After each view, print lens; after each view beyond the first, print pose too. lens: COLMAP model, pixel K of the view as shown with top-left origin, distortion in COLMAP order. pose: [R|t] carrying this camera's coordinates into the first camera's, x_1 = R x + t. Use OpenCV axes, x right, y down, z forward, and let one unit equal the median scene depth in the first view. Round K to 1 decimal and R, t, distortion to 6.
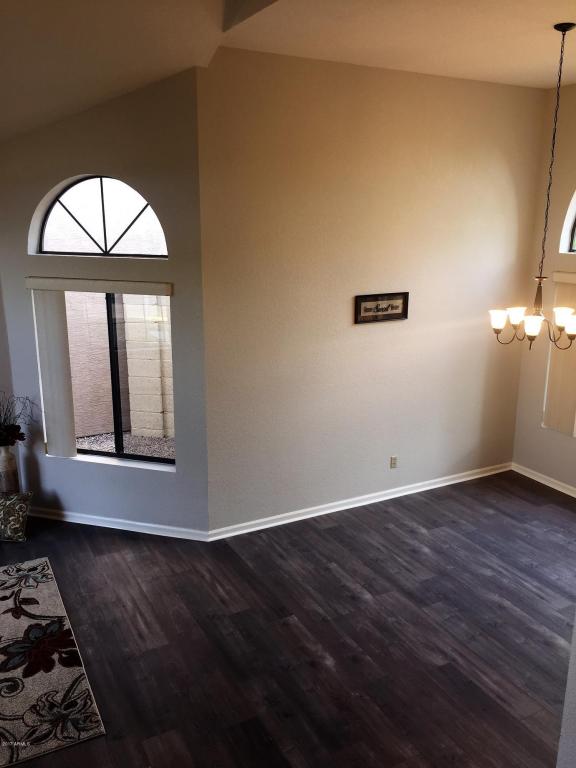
lens RADIAL K [[652.9, 0, 294.1], [0, 652.9, 379.7], [0, 0, 1]] dist [0.081278, -0.124754]
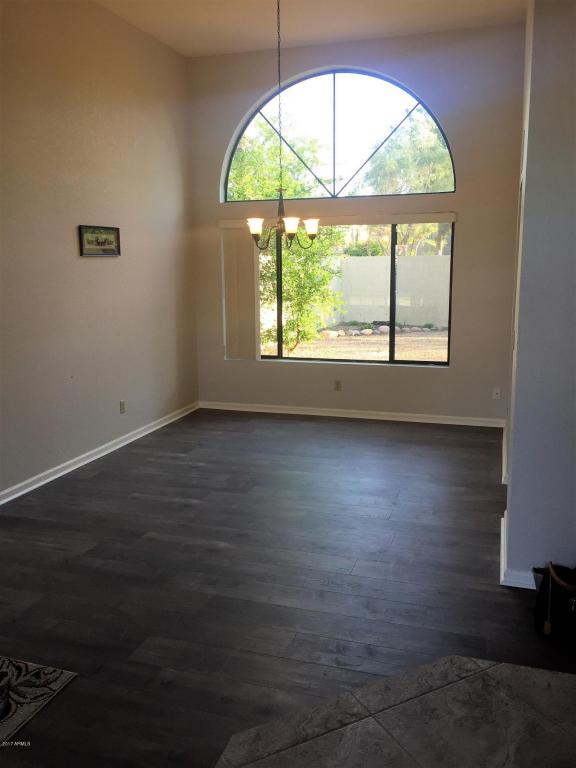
lens RADIAL K [[652.9, 0, 294.1], [0, 652.9, 379.7], [0, 0, 1]] dist [0.081278, -0.124754]
pose [[0.719393, -0.134204, 0.681515, -0.369729], [0.176813, 0.984218, 0.007171, 0.142157], [-0.671722, 0.115342, 0.731769, 0.127607]]
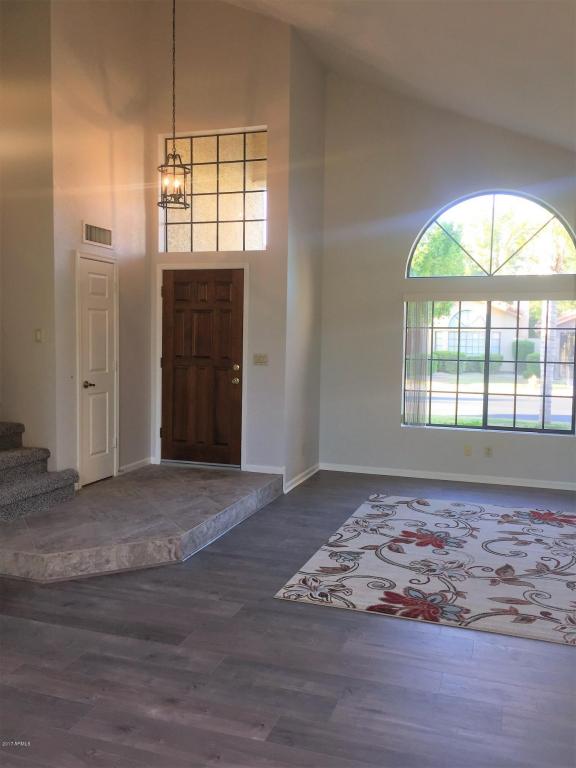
lens RADIAL K [[652.9, 0, 294.1], [0, 652.9, 379.7], [0, 0, 1]] dist [0.081278, -0.124754]
pose [[-0.727007, 0.029078, -0.686014, 0.305283], [-0.183735, 0.954430, 0.235170, -0.077520], [0.661590, 0.297015, -0.688535, 1.075193]]
